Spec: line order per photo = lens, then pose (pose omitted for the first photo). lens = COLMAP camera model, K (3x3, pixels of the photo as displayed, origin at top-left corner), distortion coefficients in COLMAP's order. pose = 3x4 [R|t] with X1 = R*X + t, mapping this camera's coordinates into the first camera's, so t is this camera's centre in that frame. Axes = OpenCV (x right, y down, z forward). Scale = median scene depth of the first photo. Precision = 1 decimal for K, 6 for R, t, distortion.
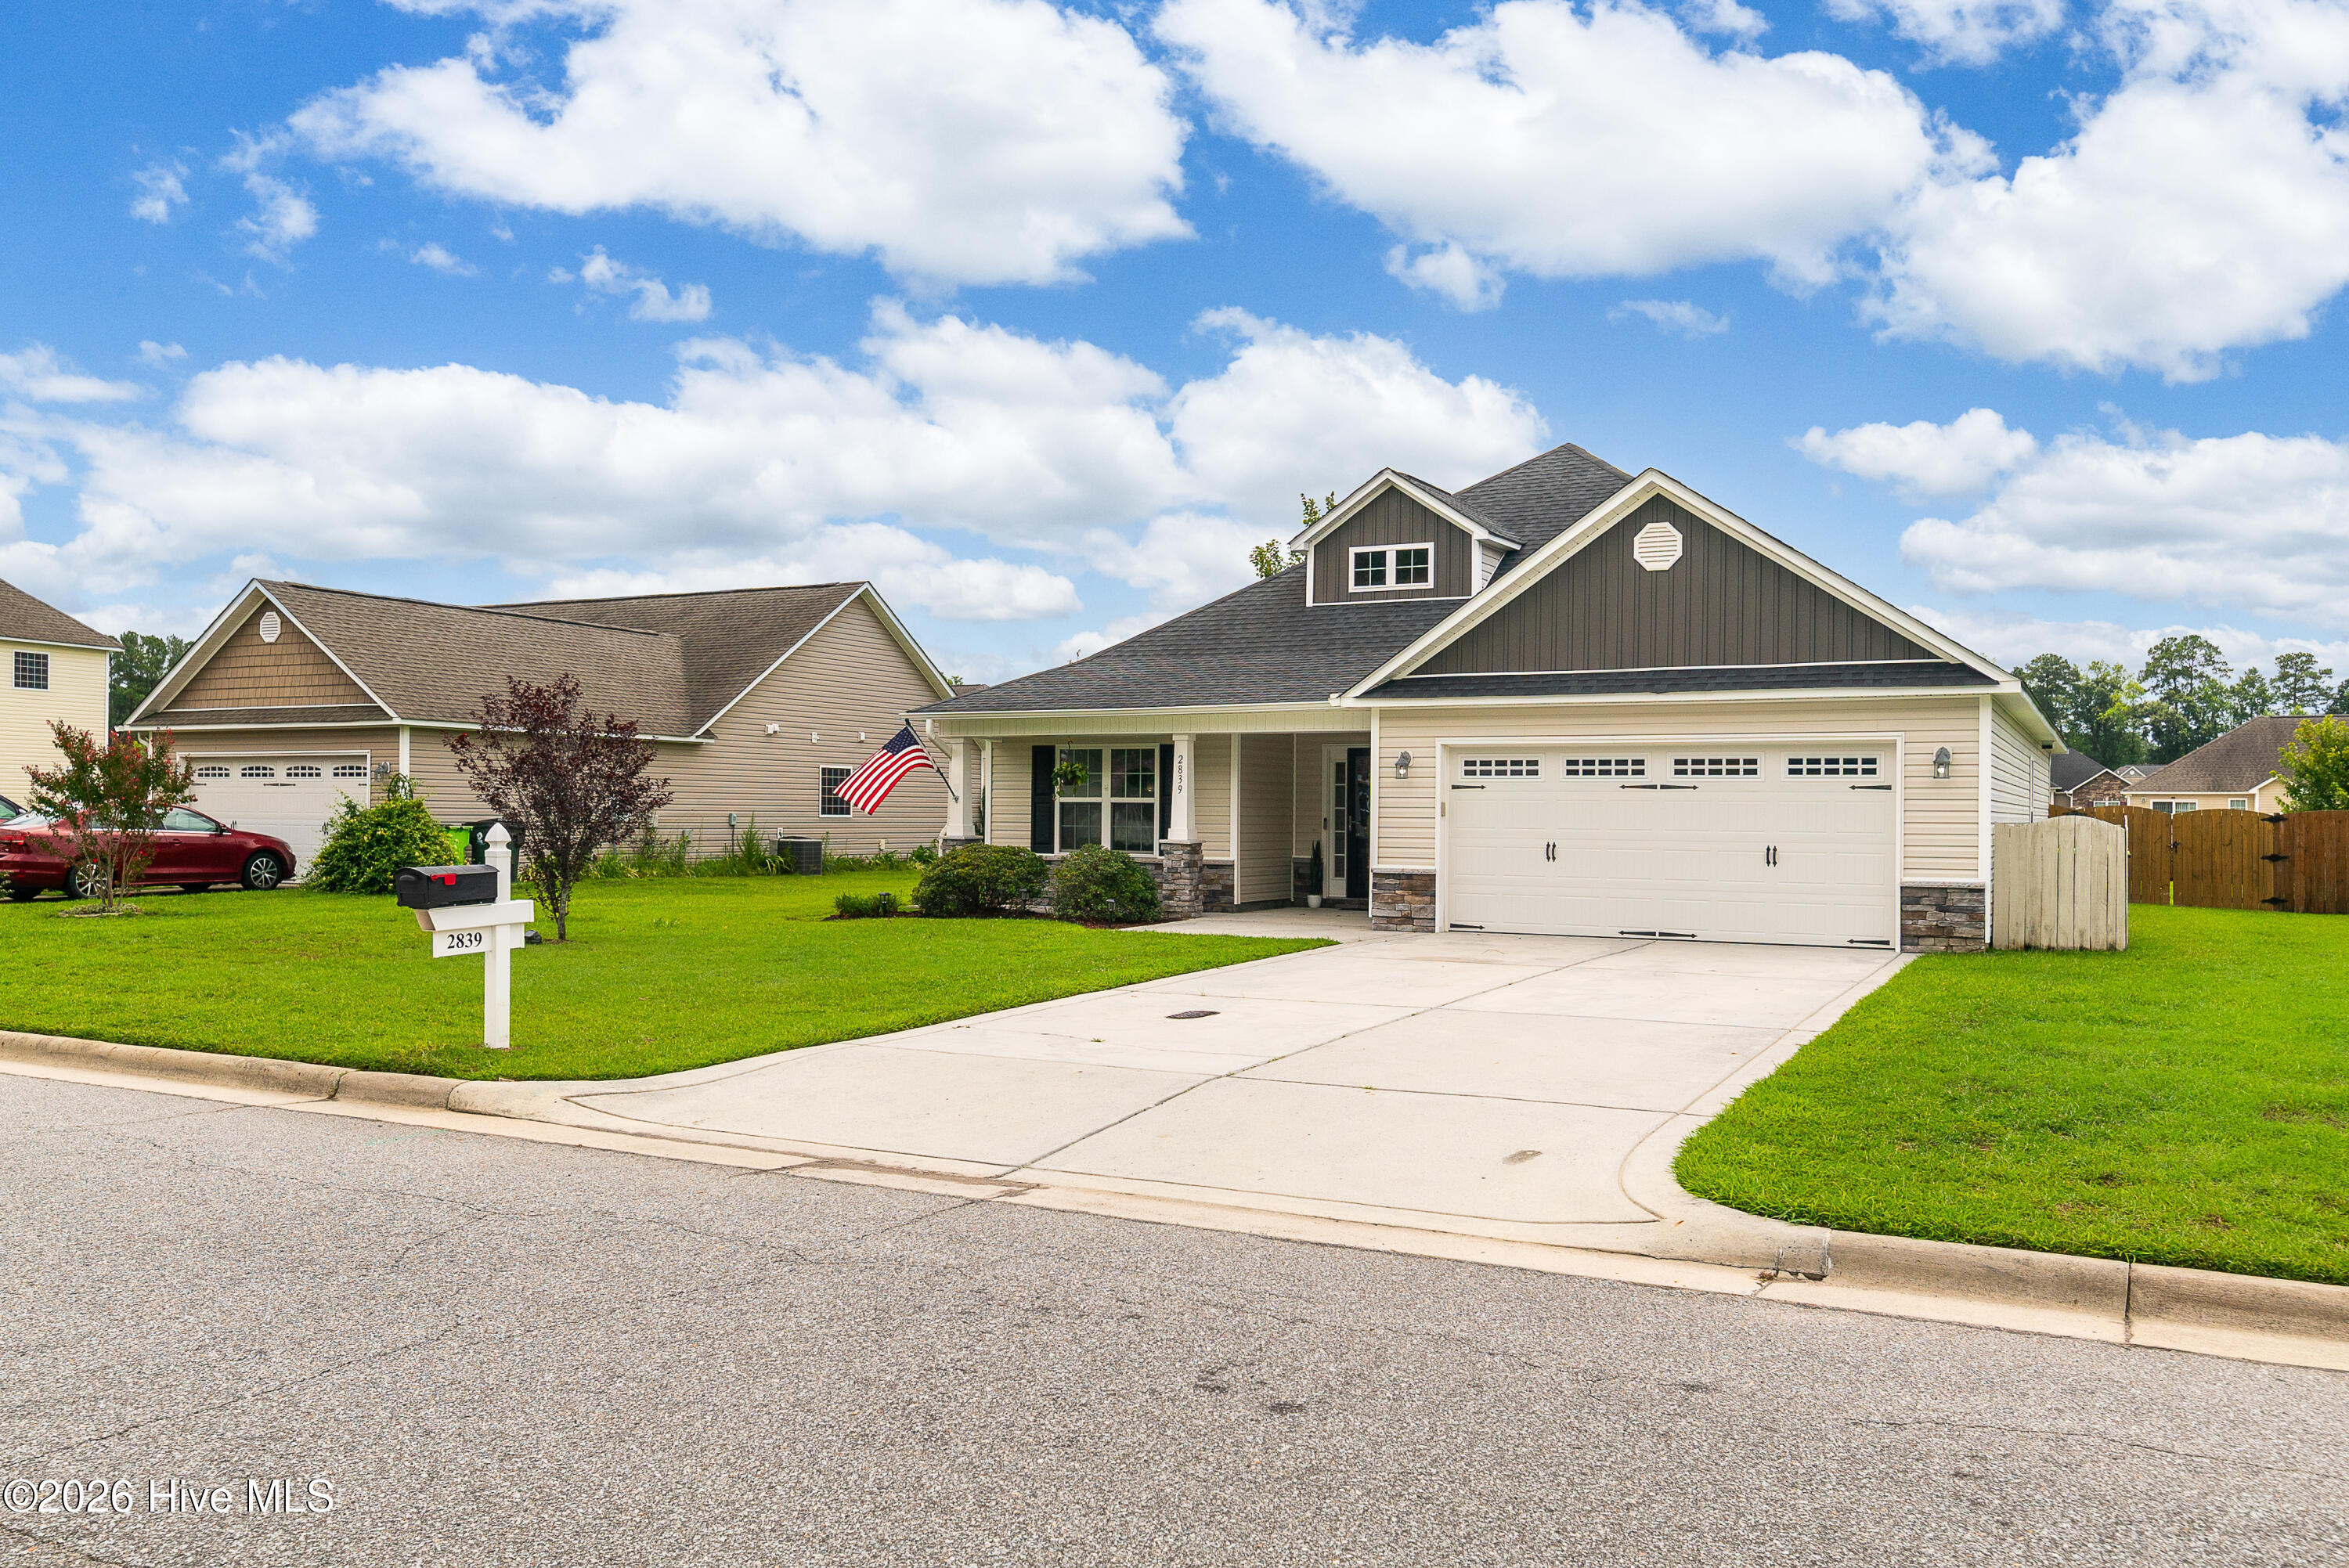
lens RADIAL K [[1832.9, 0, 1168.8], [0, 1832.9, 799.2], [0, 0, 1]] dist [0.015889, -0.000179]
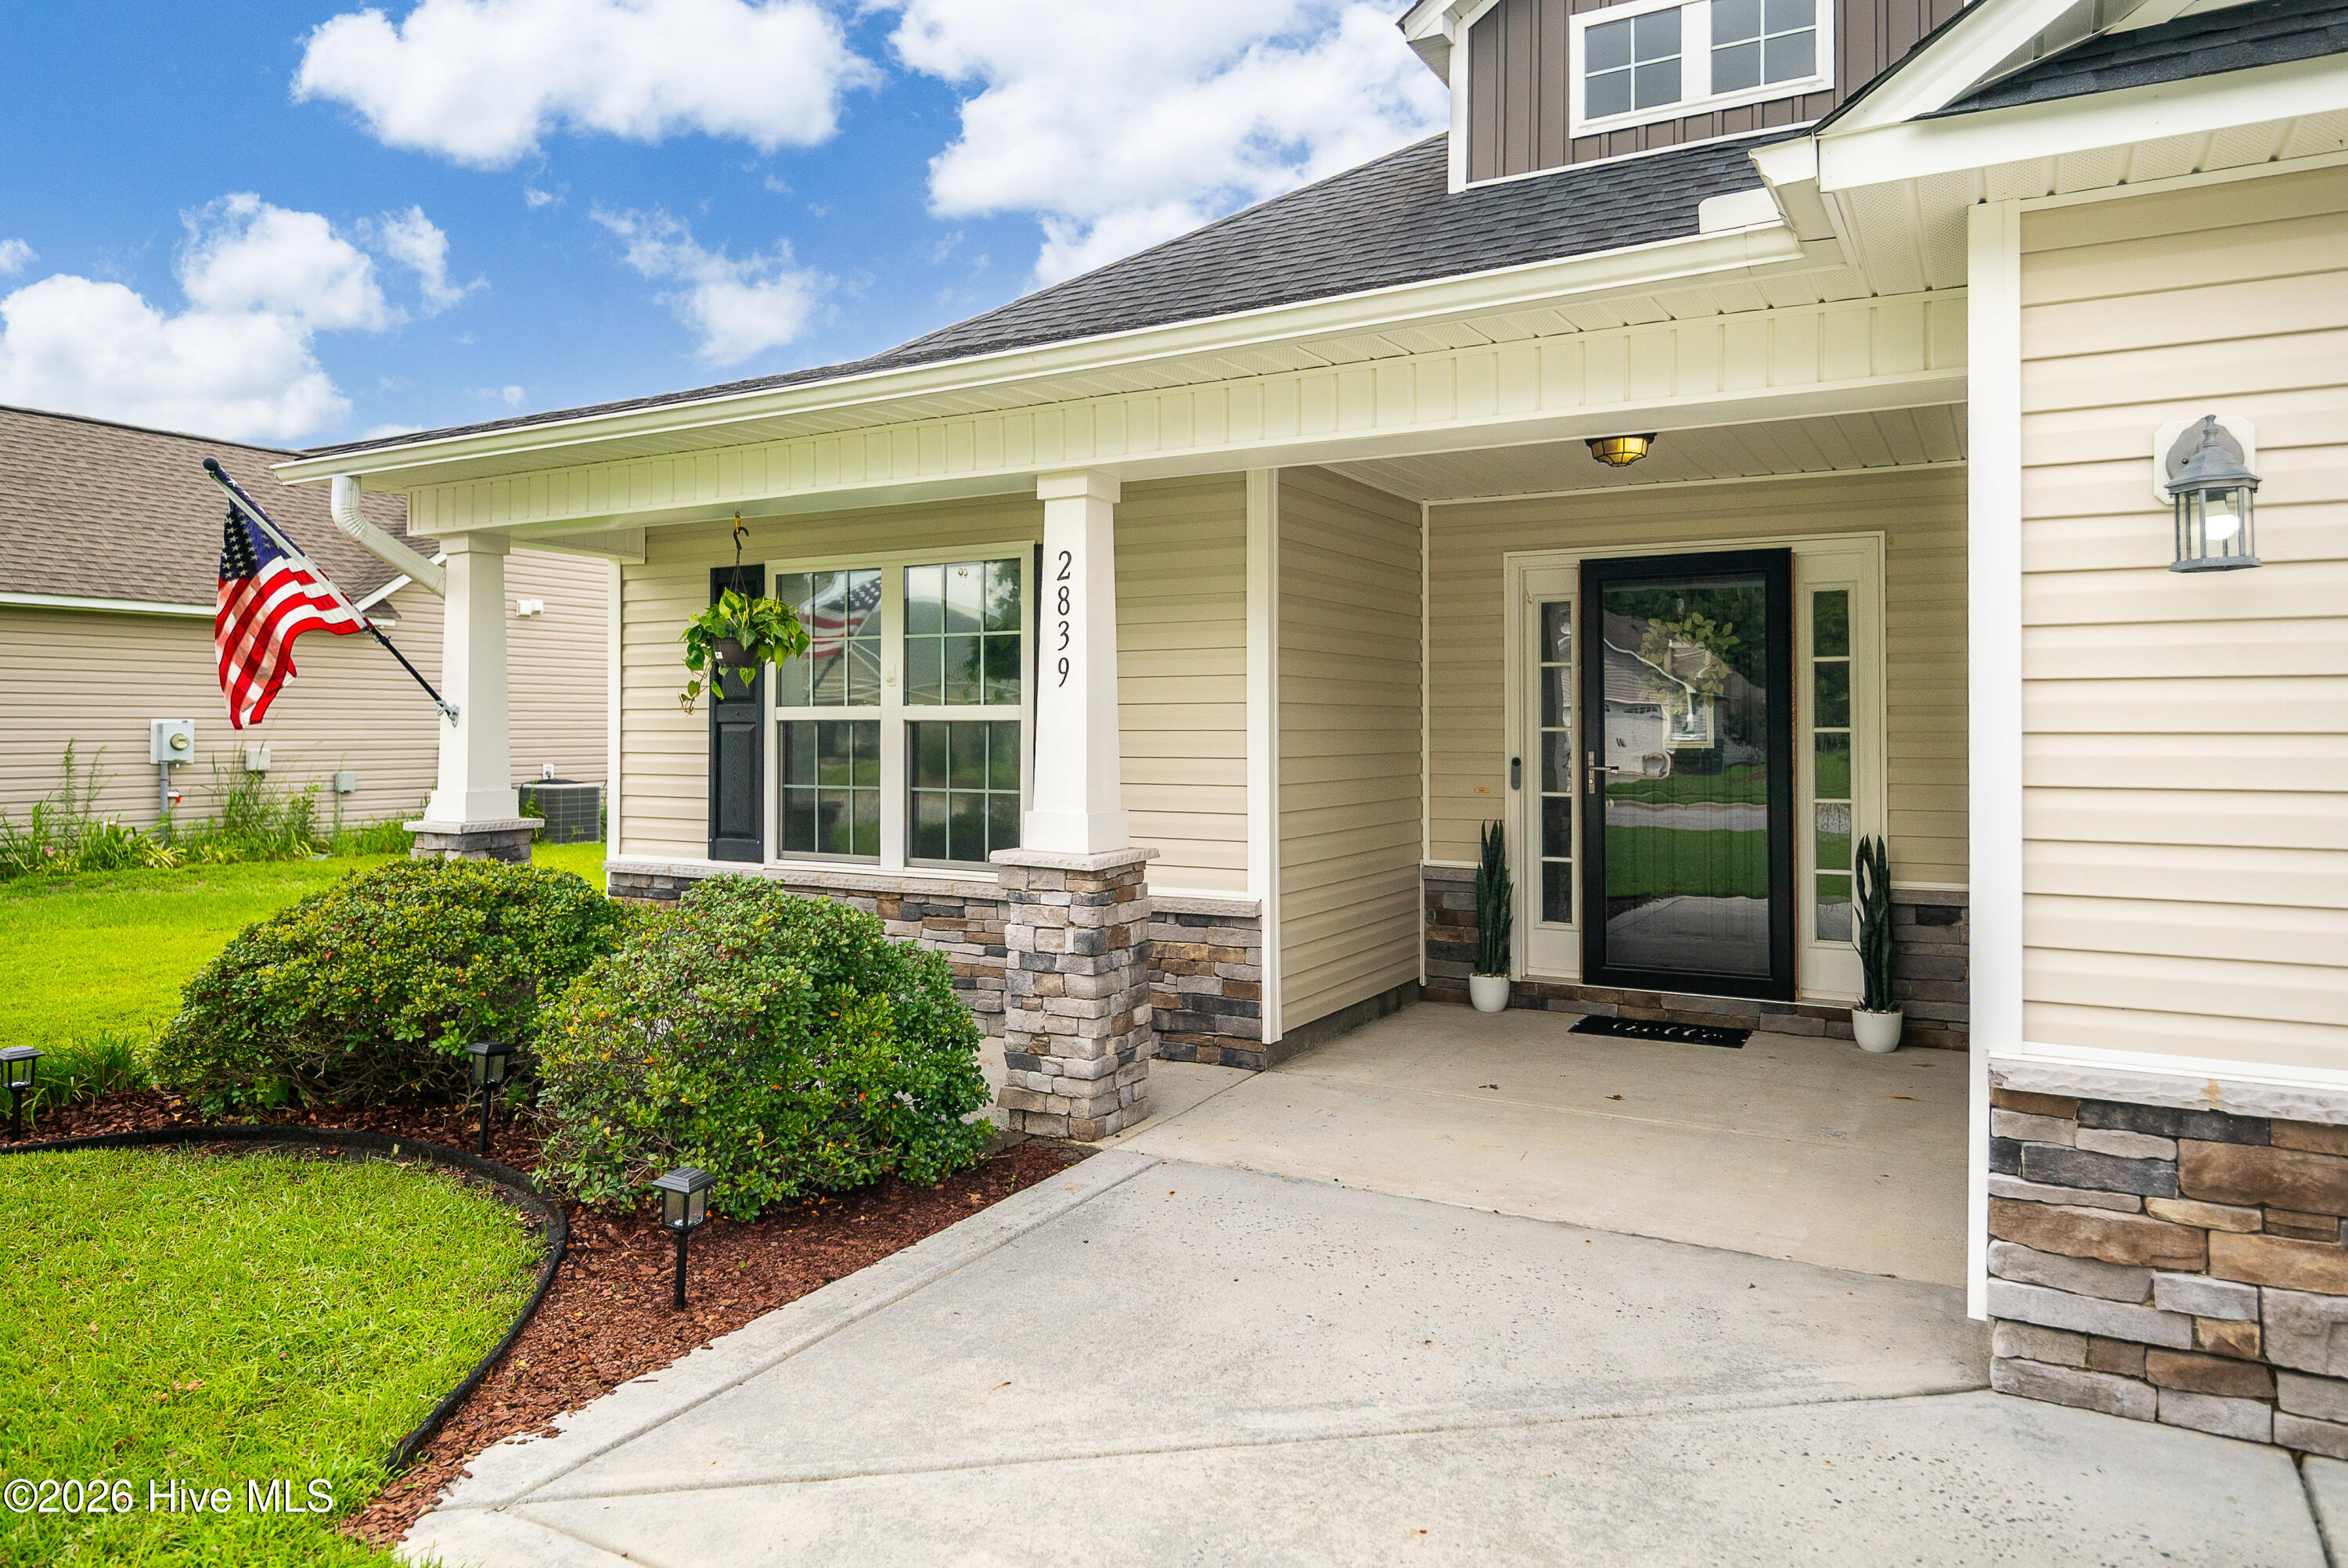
lens RADIAL K [[1519.1, 0, 1157.9], [0, 1519.1, 716.2], [0, 0, 1]] dist [0.002101, -0.001647]
pose [[0.999186, -0.009904, -0.039112, 0.029979], [0.009944, 0.999950, 0.000830, 0.001379], [0.039101, -0.001218, 0.999235, 0.775069]]
